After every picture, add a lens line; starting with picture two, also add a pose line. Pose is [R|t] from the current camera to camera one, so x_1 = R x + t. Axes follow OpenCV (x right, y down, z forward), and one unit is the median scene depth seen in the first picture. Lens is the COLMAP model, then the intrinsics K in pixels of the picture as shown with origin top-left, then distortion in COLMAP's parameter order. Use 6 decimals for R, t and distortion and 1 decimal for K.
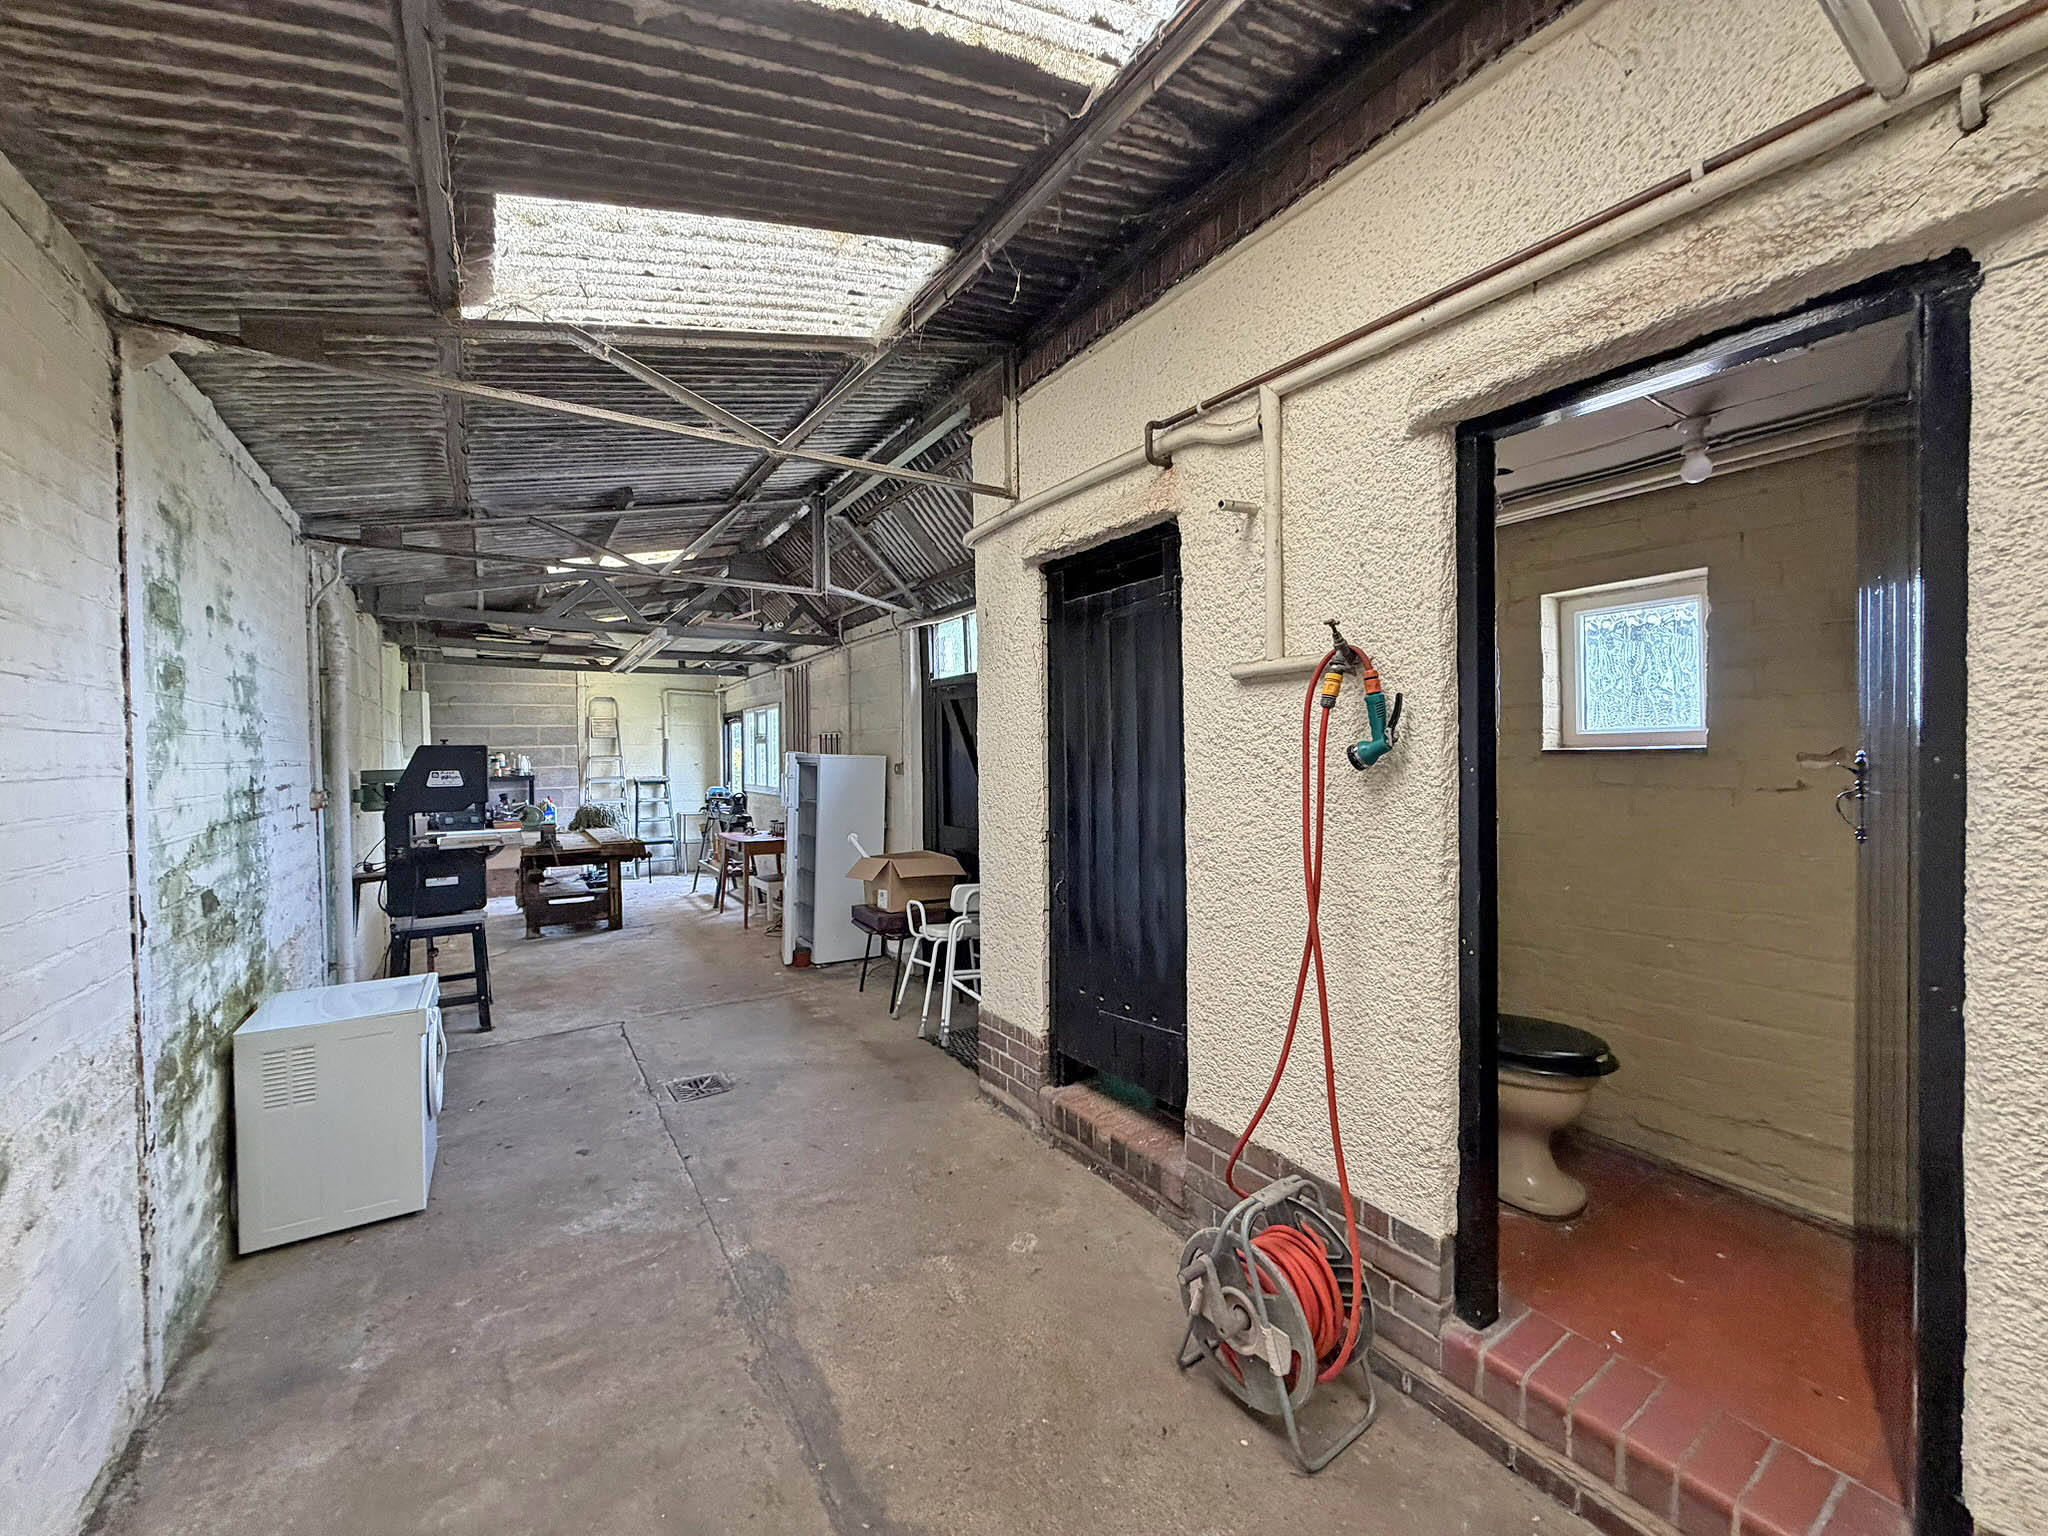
lens RADIAL K [[812.8, 0, 1029.3], [0, 812.8, 734.7], [0, 0, 1]] dist [-0.000382, 0.000014]
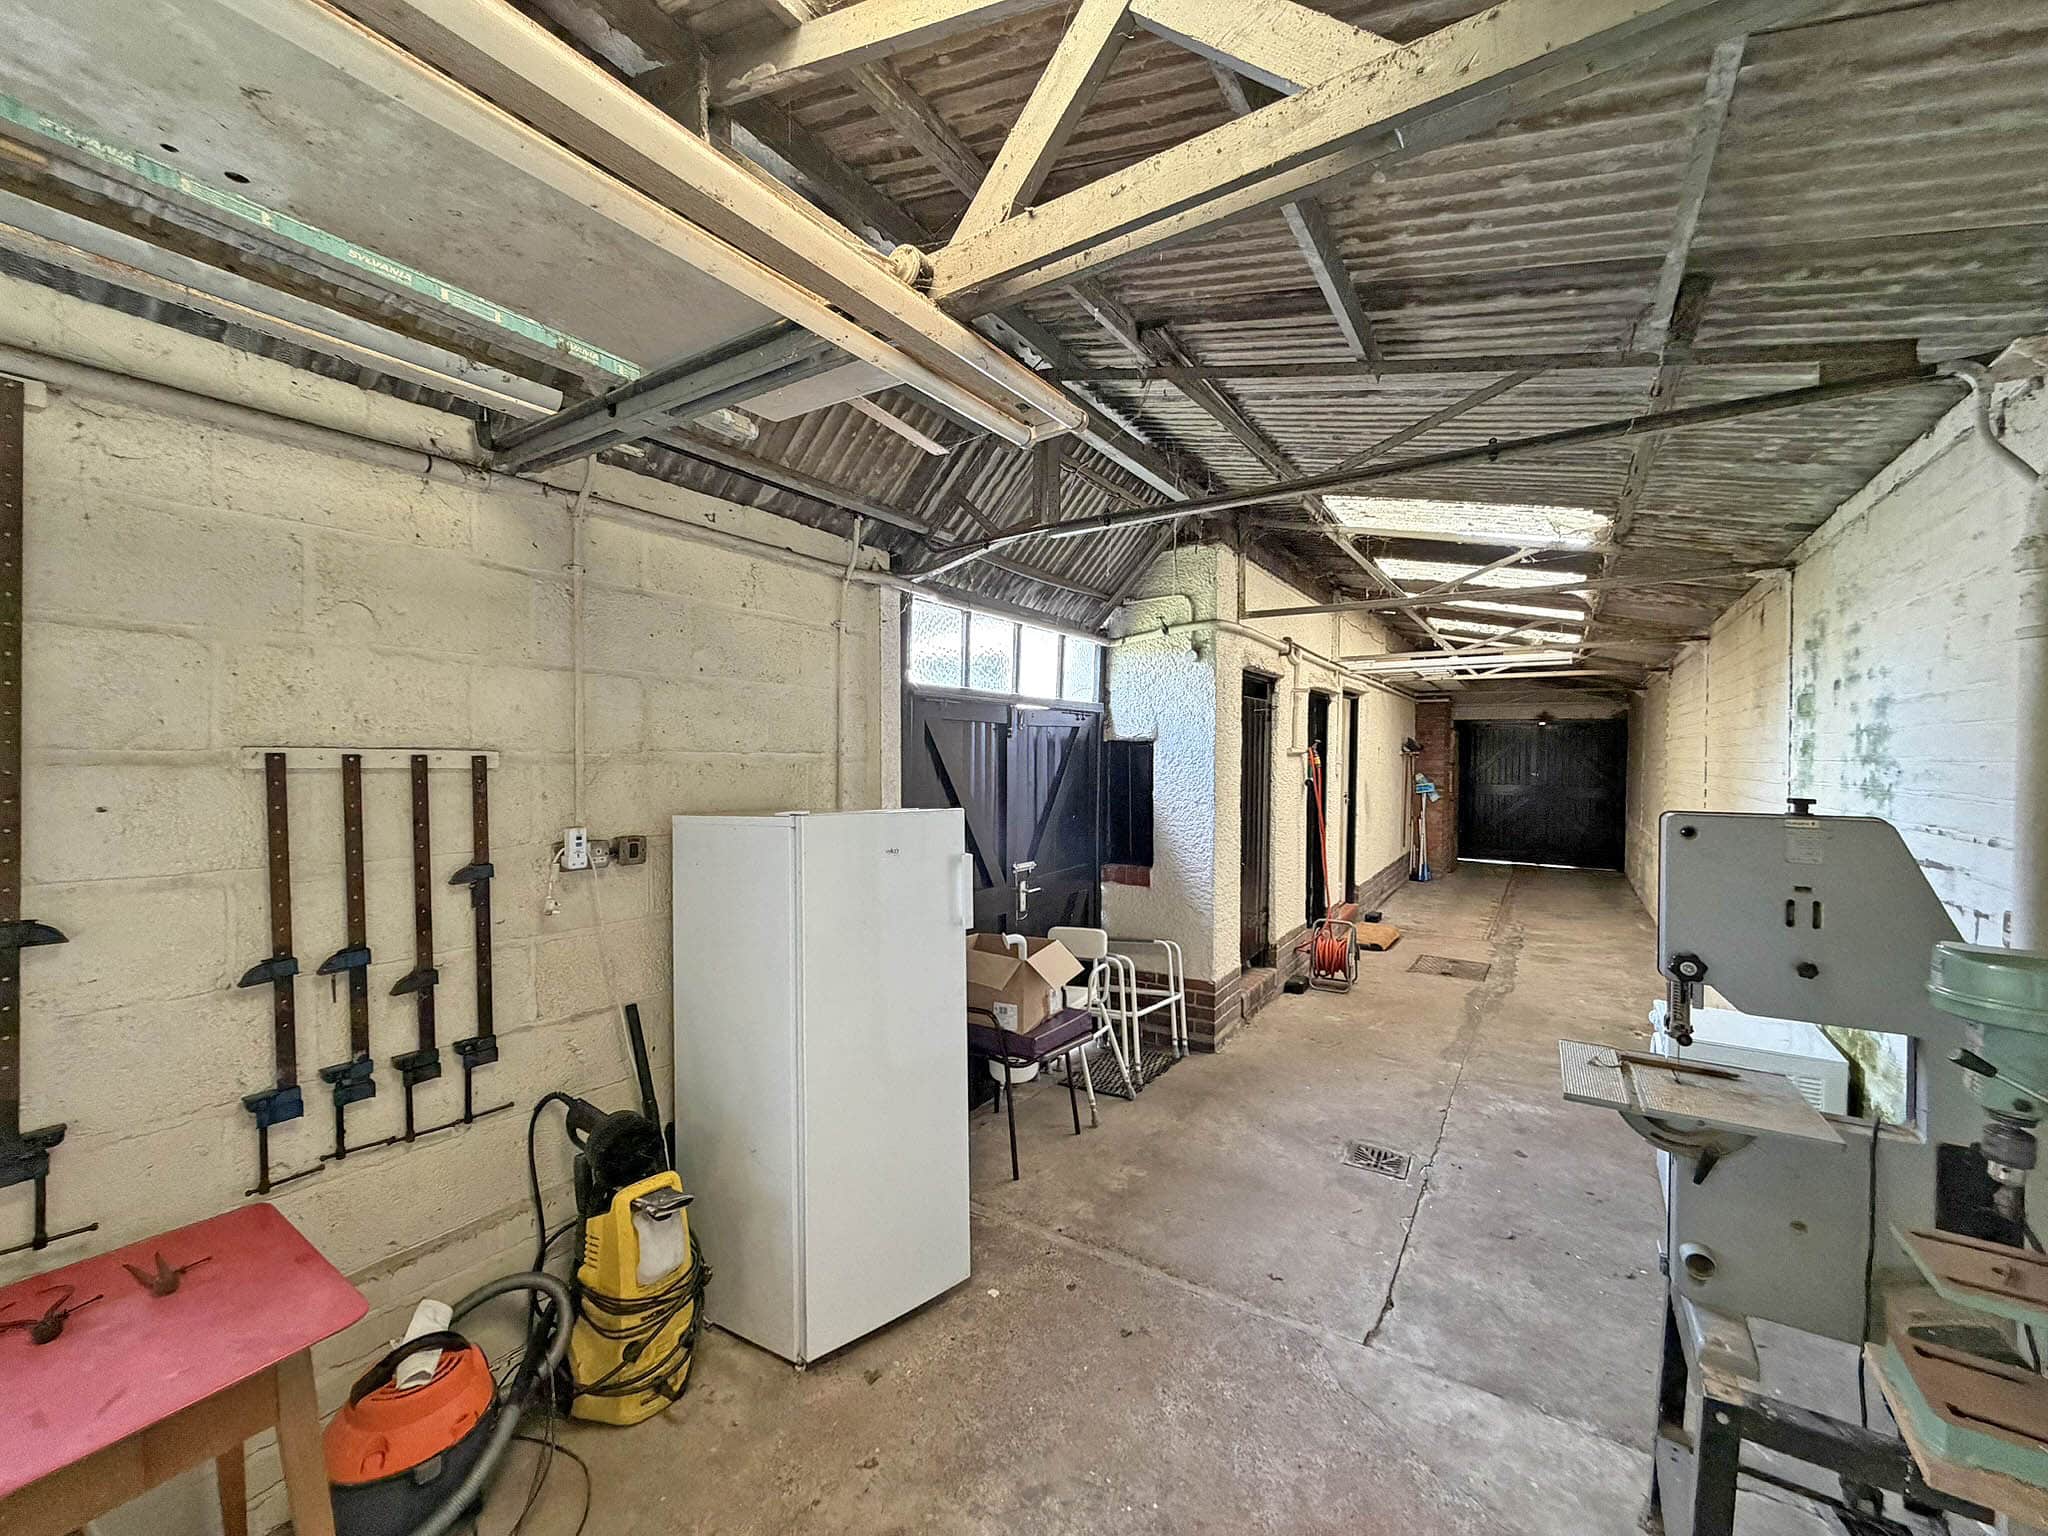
lens RADIAL K [[812.8, 0, 1029.3], [0, 812.8, 734.7], [0, 0, 1]] dist [-0.000382, 0.000014]
pose [[-0.401471, 0.028505, 0.915428, -1.325842], [-0.023459, 0.998868, -0.041391, 0.002440], [-0.915571, -0.038093, -0.400347, 2.101555]]
